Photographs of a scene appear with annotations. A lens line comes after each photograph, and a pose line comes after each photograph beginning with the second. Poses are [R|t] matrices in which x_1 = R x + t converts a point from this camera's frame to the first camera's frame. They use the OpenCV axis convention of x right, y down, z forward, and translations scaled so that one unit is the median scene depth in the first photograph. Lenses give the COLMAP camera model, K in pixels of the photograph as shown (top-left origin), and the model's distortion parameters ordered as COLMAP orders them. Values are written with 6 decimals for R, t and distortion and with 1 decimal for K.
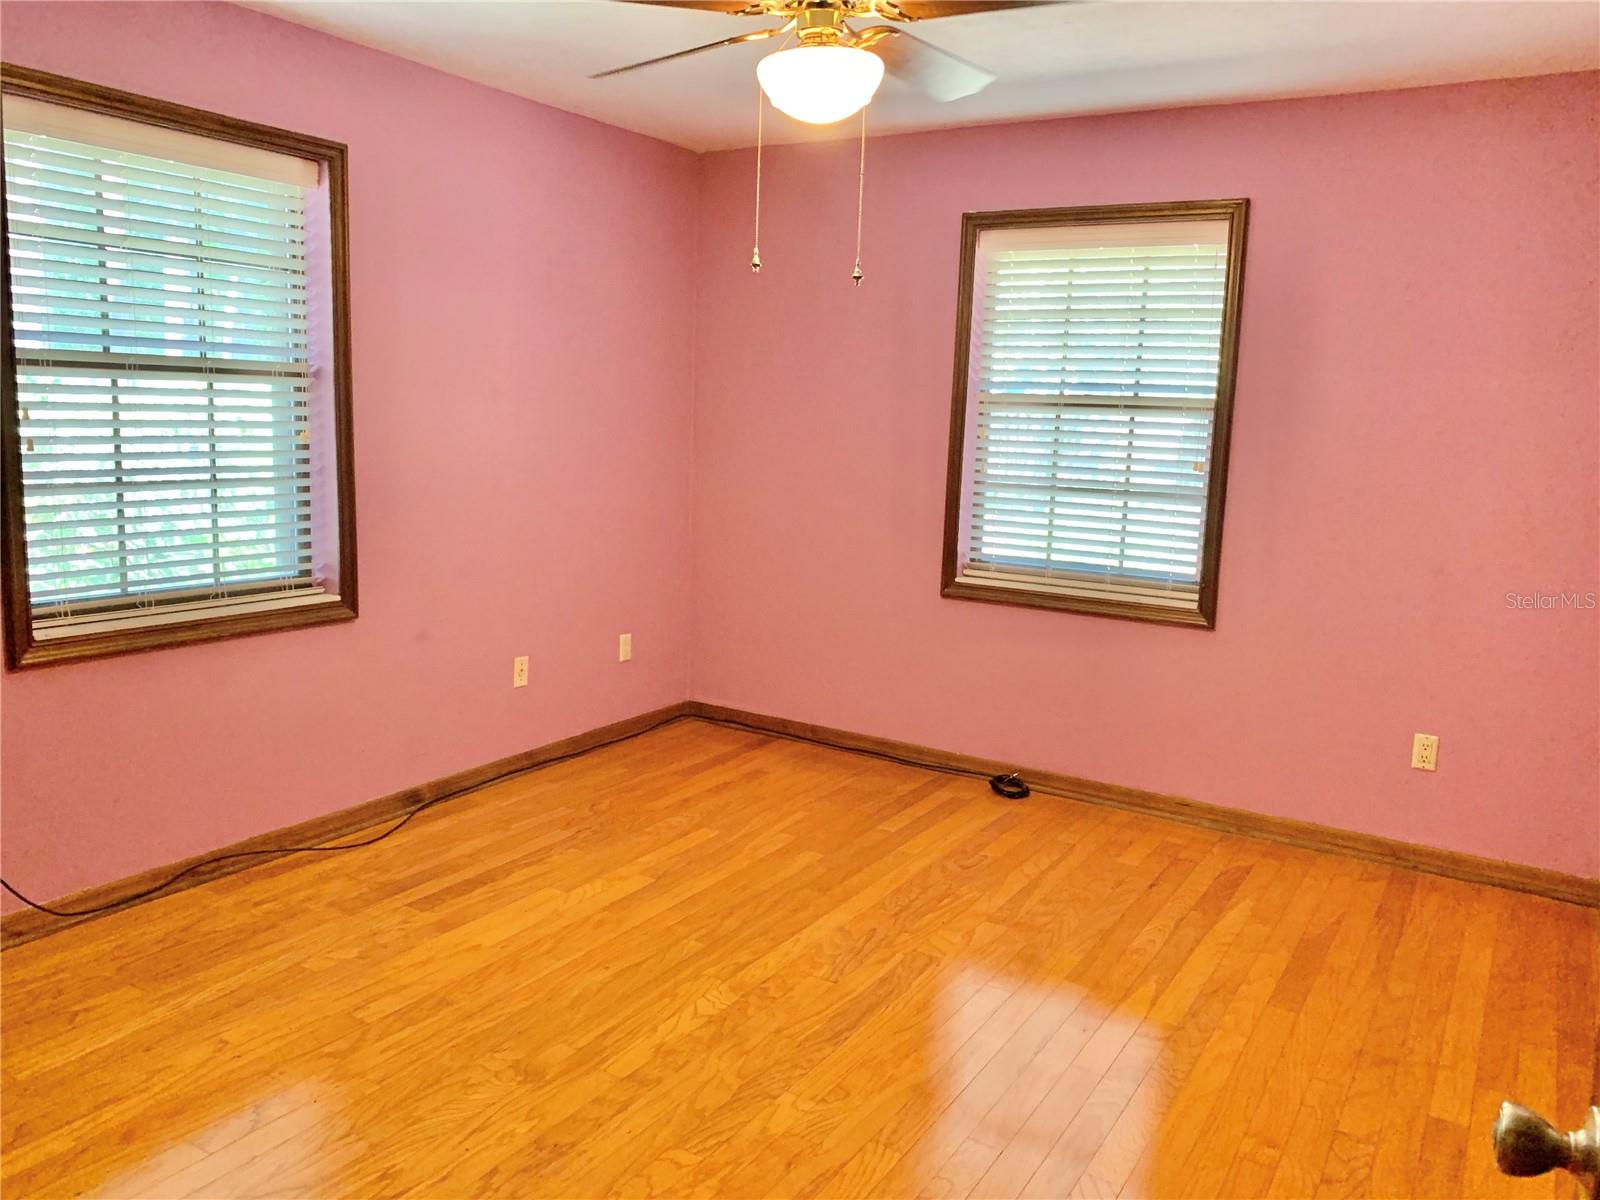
lens RADIAL K [[1219.0, 0, 803.8], [0, 1219.0, 590.5], [0, 0, 1]] dist [0.009274, -0.010454]
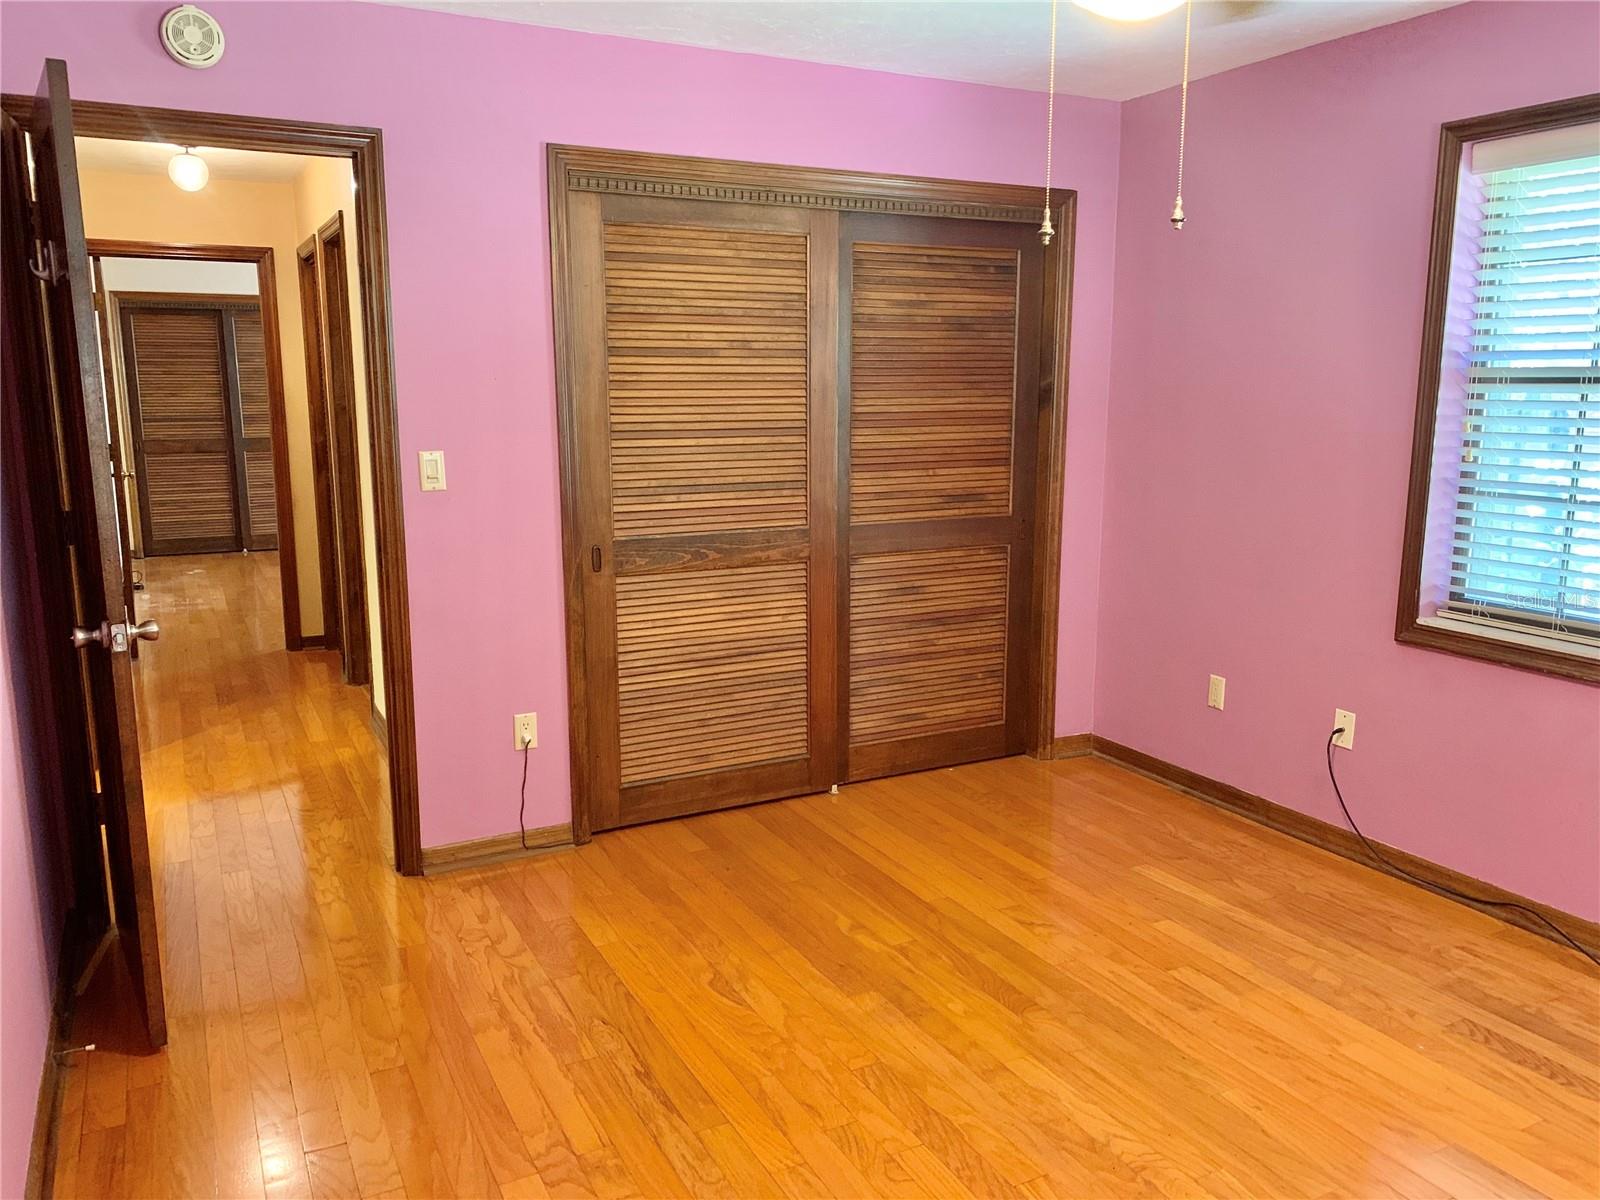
lens RADIAL K [[1219.0, 0, 803.8], [0, 1219.0, 590.5], [0, 0, 1]] dist [0.009274, -0.010454]
pose [[-0.506239, 0.112377, -0.855040, 0.606805], [-0.148855, 0.965206, 0.214988, -0.141036], [0.849450, 0.236112, -0.471897, 0.987187]]
